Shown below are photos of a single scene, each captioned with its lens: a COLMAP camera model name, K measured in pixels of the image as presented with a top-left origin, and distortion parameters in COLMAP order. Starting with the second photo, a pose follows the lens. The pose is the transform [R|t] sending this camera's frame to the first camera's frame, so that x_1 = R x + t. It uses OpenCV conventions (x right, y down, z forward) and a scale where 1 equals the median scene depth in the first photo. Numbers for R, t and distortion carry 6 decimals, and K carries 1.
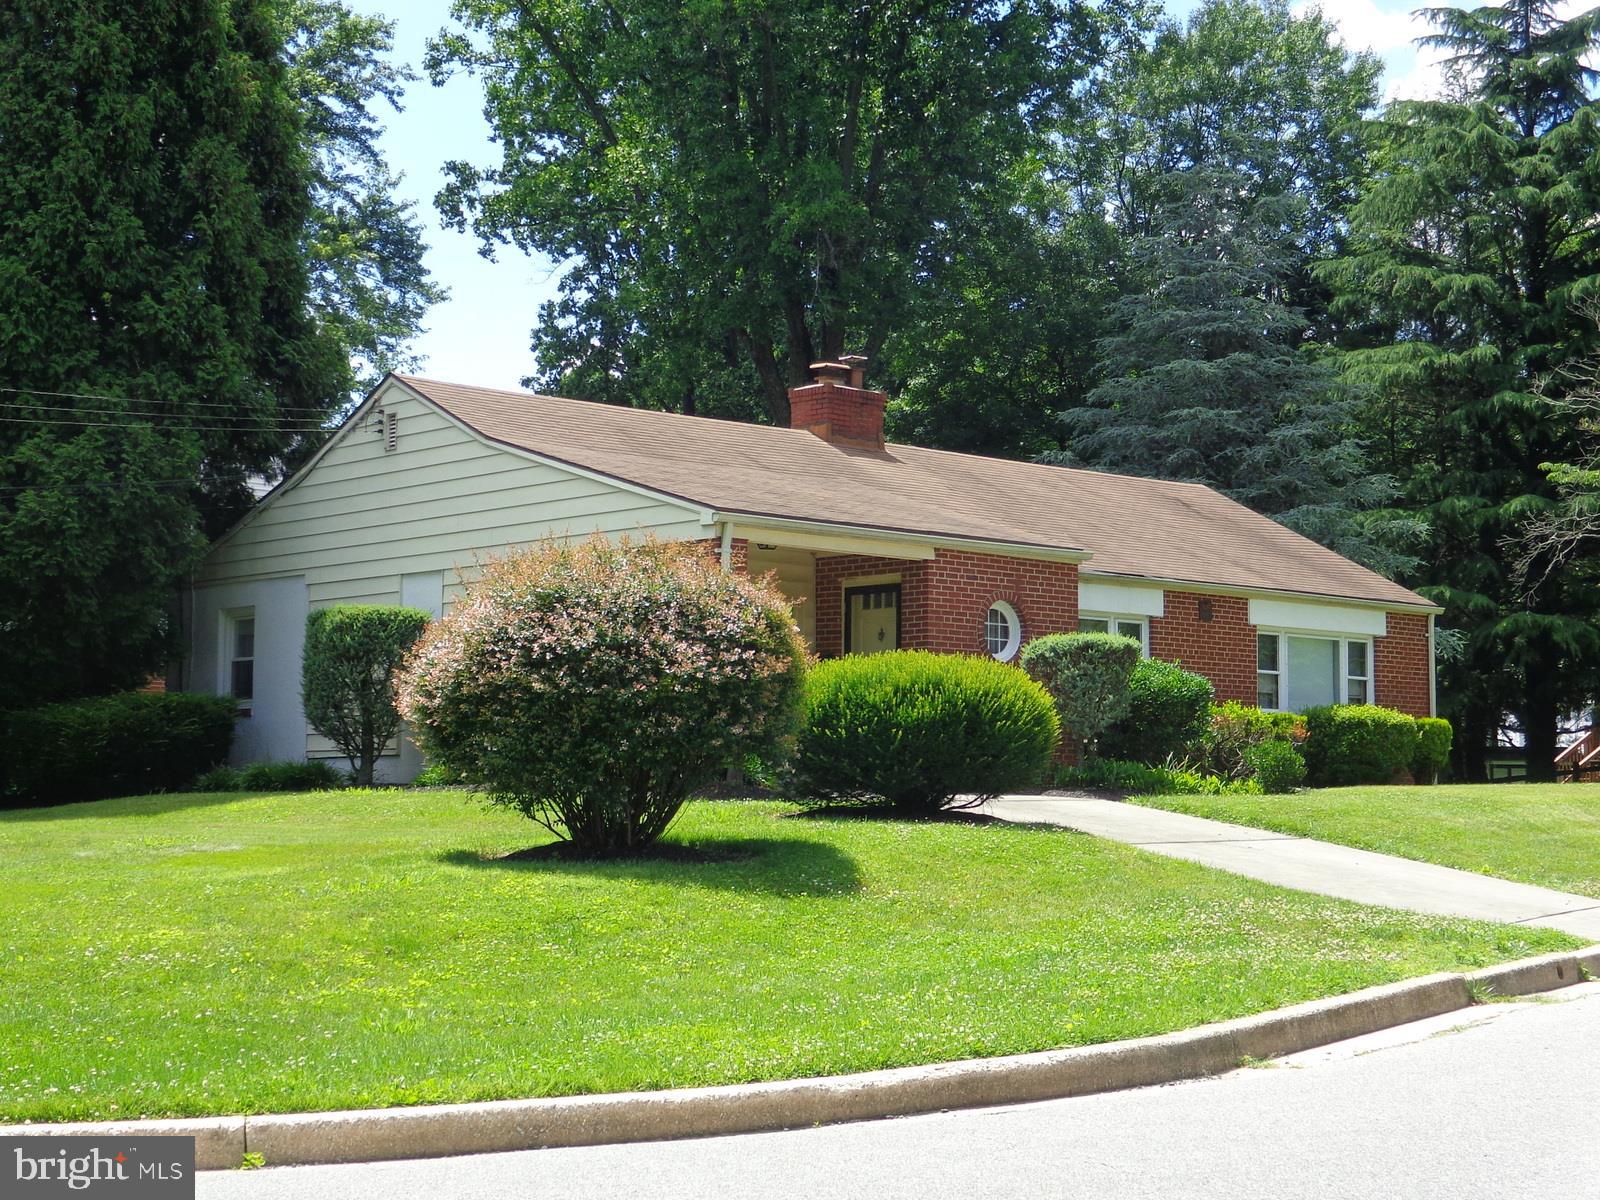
lens RADIAL K [[2551.1, 0, 800.0], [0, 2551.1, 600.0], [0, 0, 1]] dist [0.013746, -0.039493]
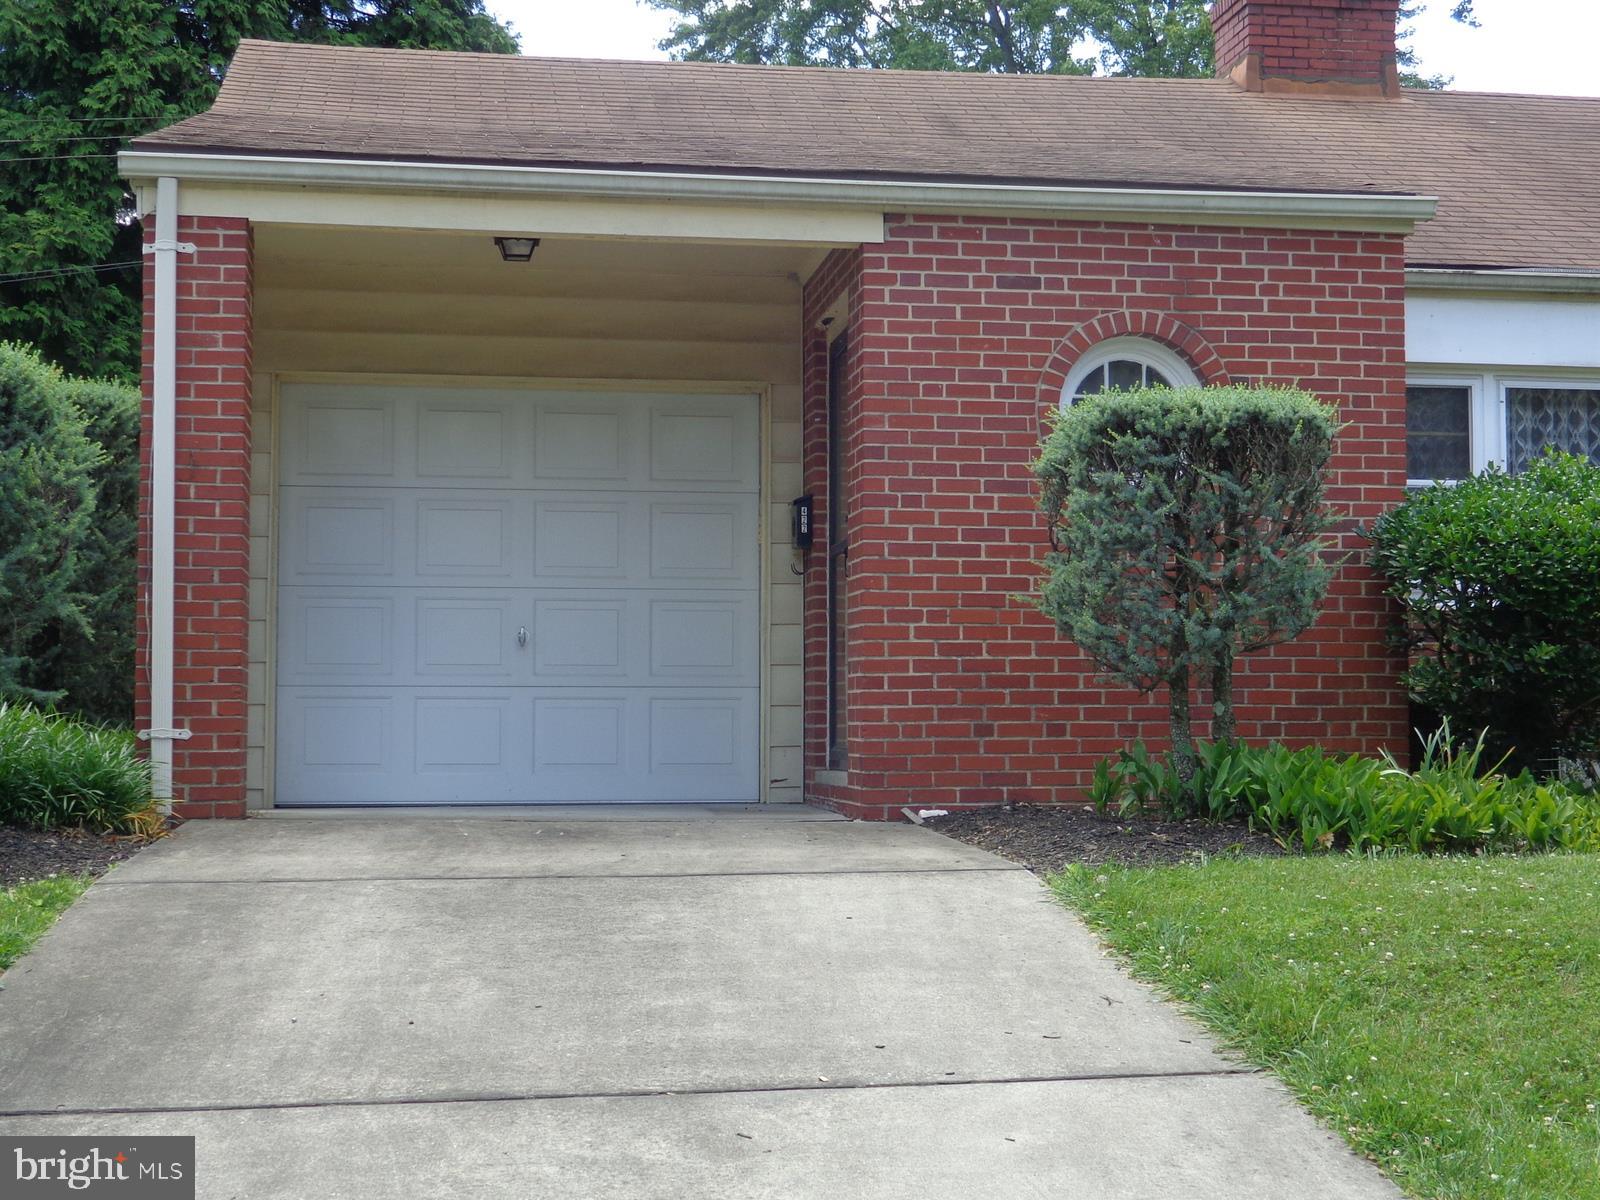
lens RADIAL K [[2504.1, 0, 800.0], [0, 2504.1, 600.0], [0, 0, 1]] dist [0.035873, -0.078207]
pose [[0.828228, -0.036224, -0.559219, 0.211143], [0.048612, 0.998791, 0.007300, 0.029792], [0.558279, -0.033231, 0.828988, 0.542394]]
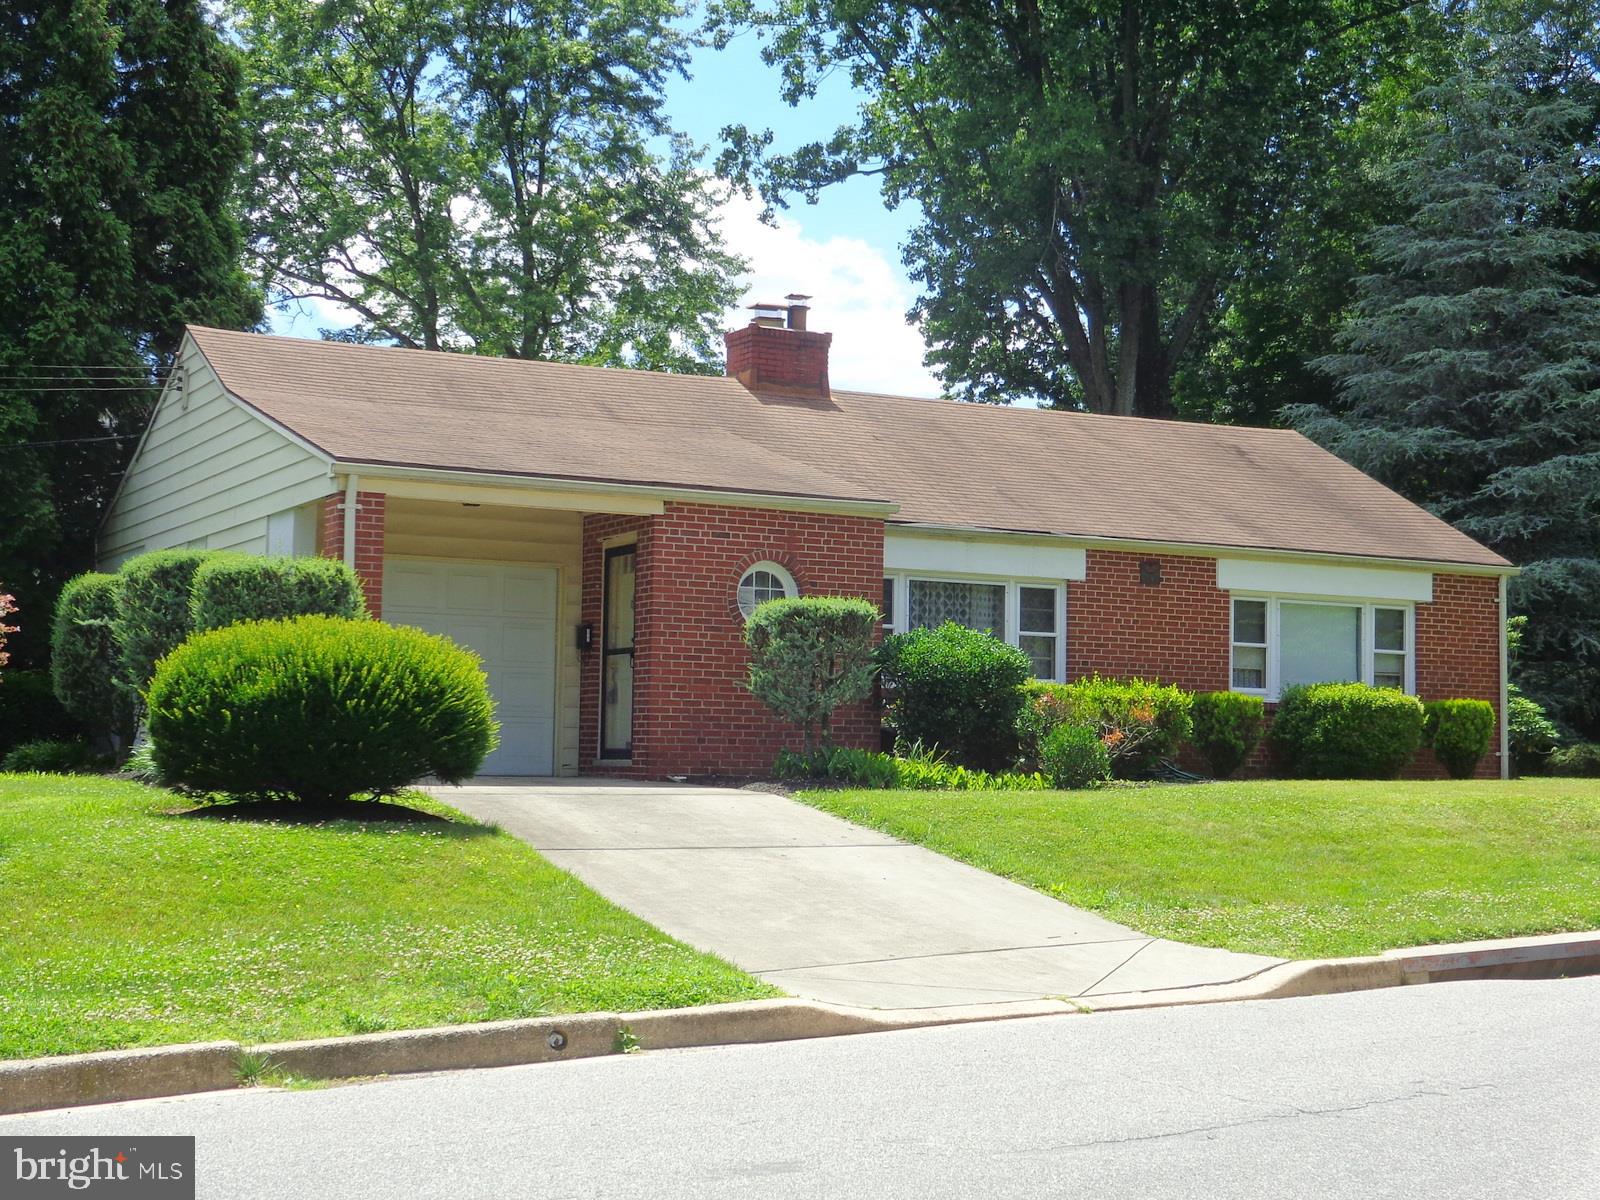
lens RADIAL K [[2504.1, 0, 800.0], [0, 2504.1, 600.0], [0, 0, 1]] dist [0.035873, -0.078207]
pose [[0.962893, -0.008750, -0.269742, 0.265582], [0.010363, 0.999936, 0.004554, 0.007972], [0.269685, -0.007181, 0.962922, 0.158772]]
